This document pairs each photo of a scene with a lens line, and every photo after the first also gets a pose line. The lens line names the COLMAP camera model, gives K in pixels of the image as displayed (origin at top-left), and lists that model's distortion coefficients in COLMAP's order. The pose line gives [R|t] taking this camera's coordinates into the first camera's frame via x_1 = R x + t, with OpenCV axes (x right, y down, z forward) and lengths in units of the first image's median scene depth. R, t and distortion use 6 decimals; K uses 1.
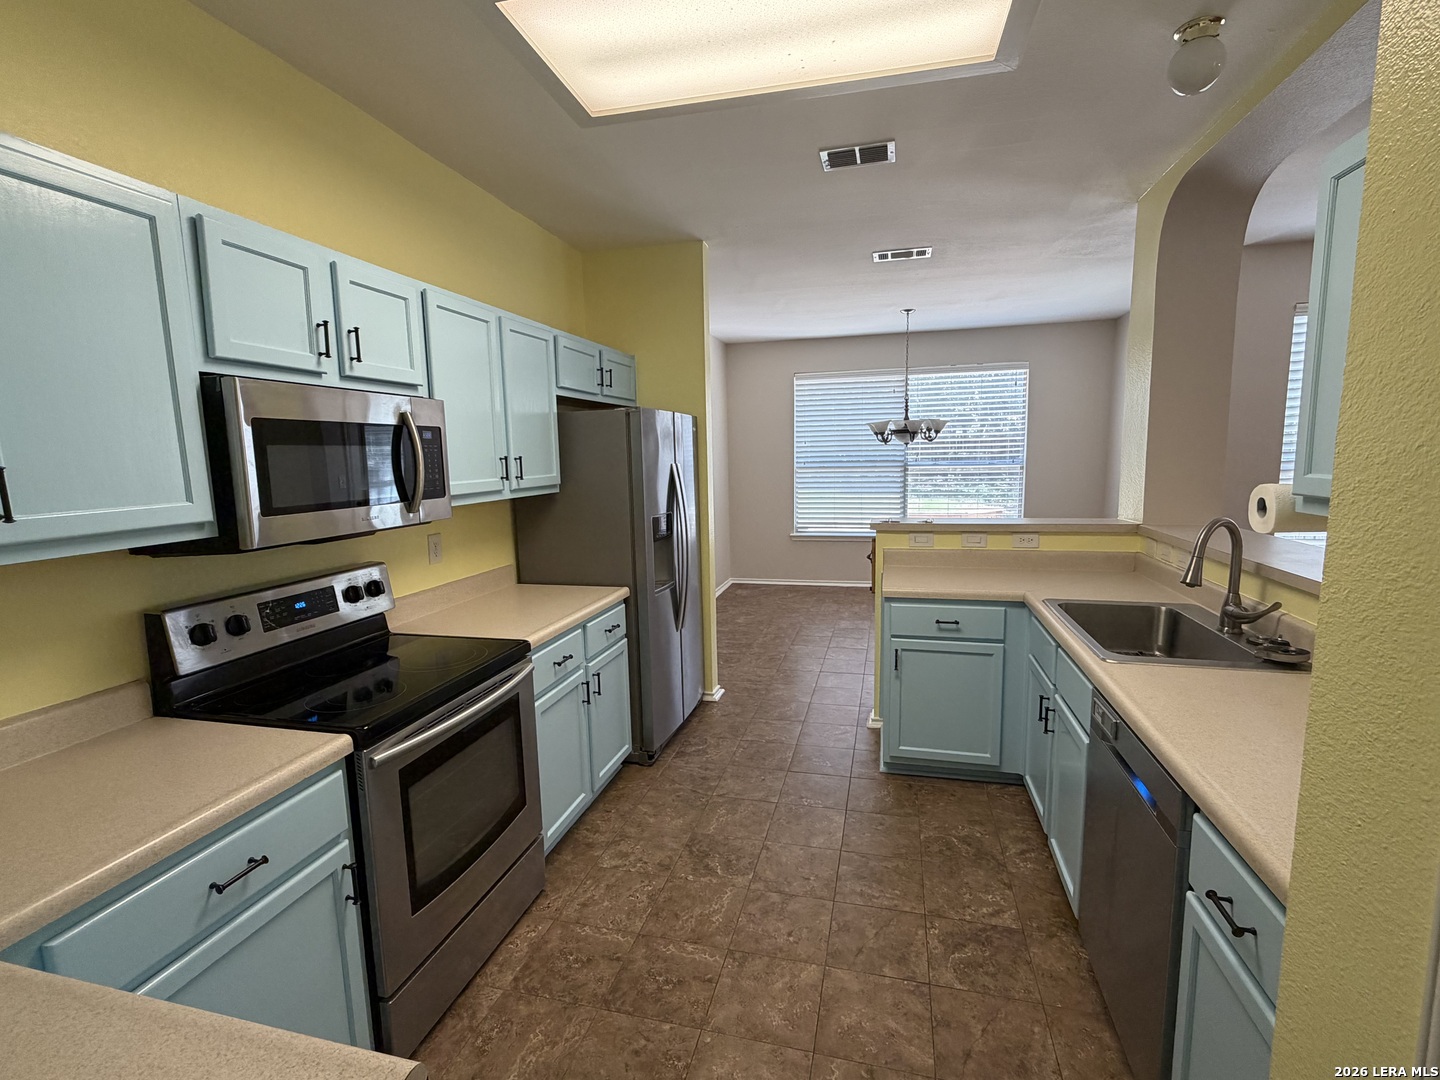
lens RADIAL K [[665.6, 0, 722.7], [0, 665.6, 545.1], [0, 0, 1]] dist [0.003056, -0.003067]
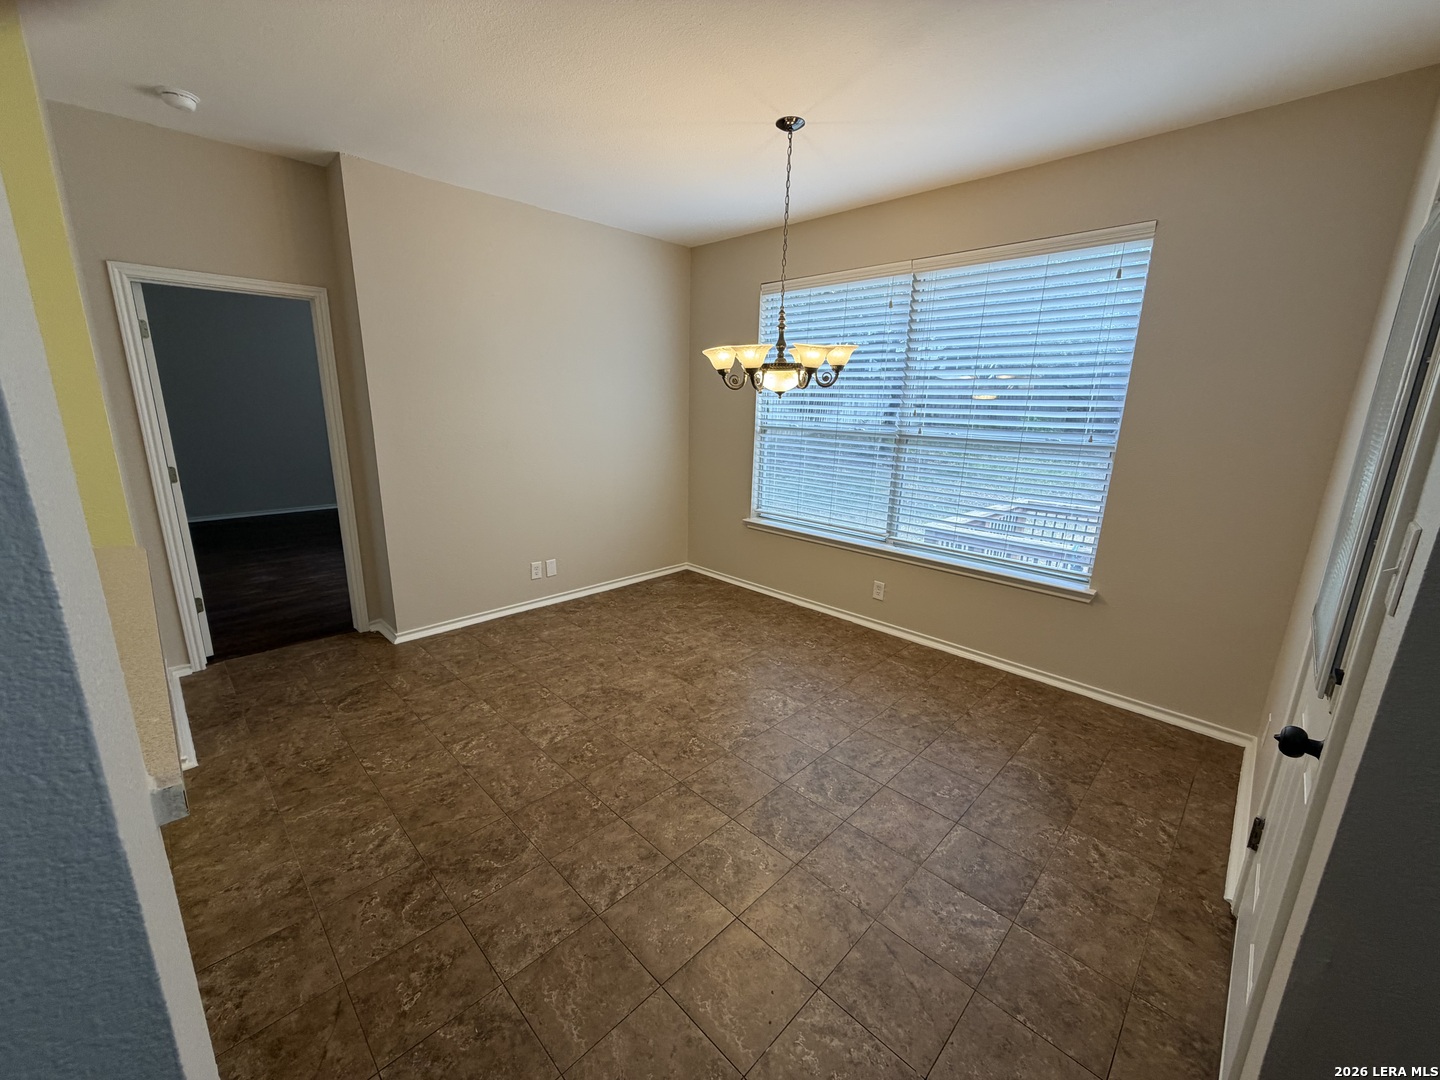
lens RADIAL K [[575.2, 0, 719.5], [0, 575.2, 541.8], [0, 0, 1]] dist [-0.001736, 0.000154]
pose [[0.862651, 0.160985, -0.479497, 1.421343], [-0.113072, 0.985385, 0.127404, -0.254871], [0.492999, -0.055688, 0.868246, 1.670689]]
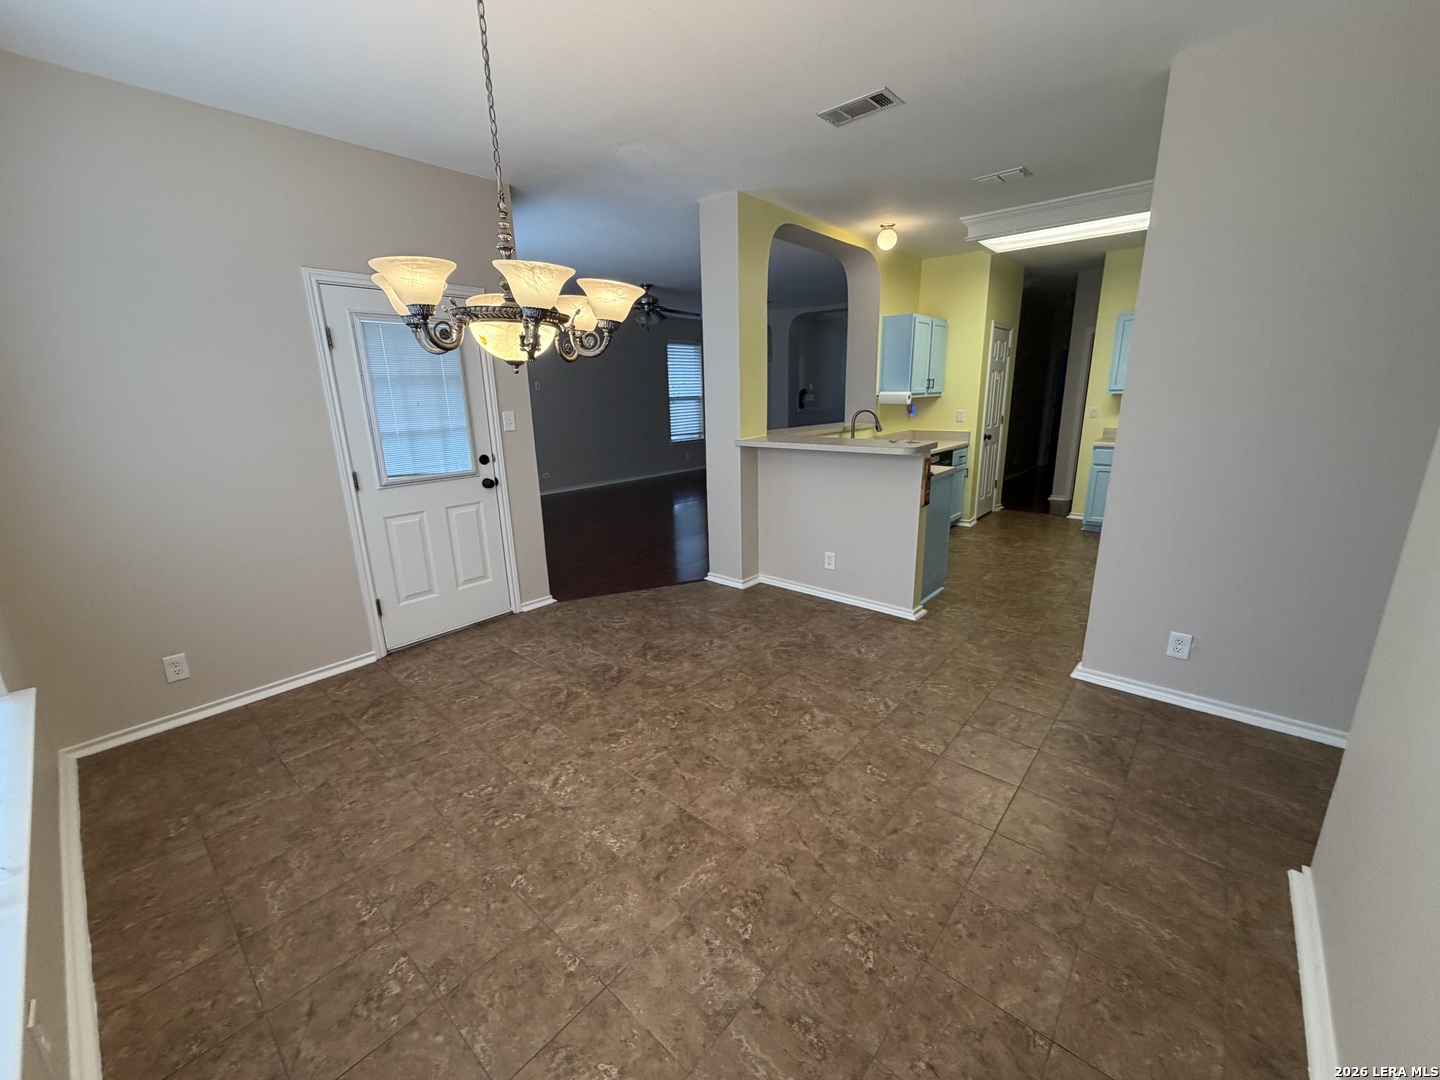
lens RADIAL K [[575.2, 0, 714.2], [0, 575.2, 539.5], [0, 0, 1]] dist [-0.001736, 0.000154]
pose [[-0.887313, -0.071407, 0.455606, 0.160777], [0.109259, 0.927262, 0.358116, -0.482886], [-0.448038, 0.367540, -0.814970, 3.633856]]
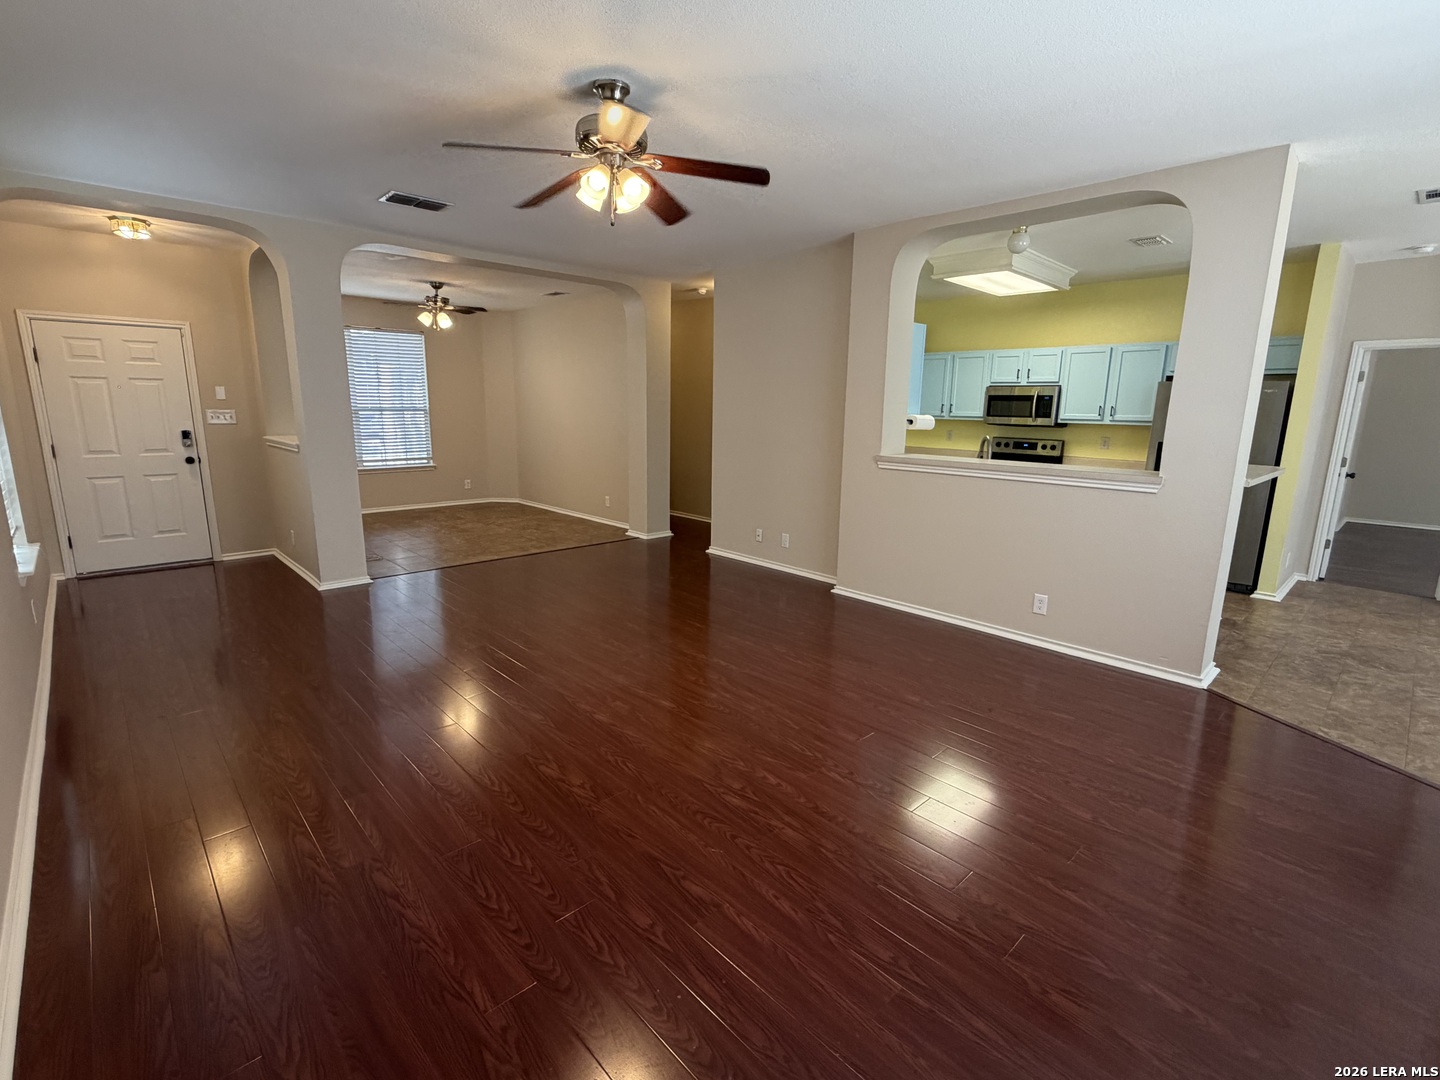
lens RADIAL K [[665.6, 0, 714.2], [0, 665.6, 534.2], [0, 0, 1]] dist [0.003056, -0.003067]
pose [[-0.538523, 0.174998, -0.824238, 3.388455], [-0.120397, 0.952178, 0.280824, -0.265173], [0.833965, 0.250466, -0.491701, 1.494102]]
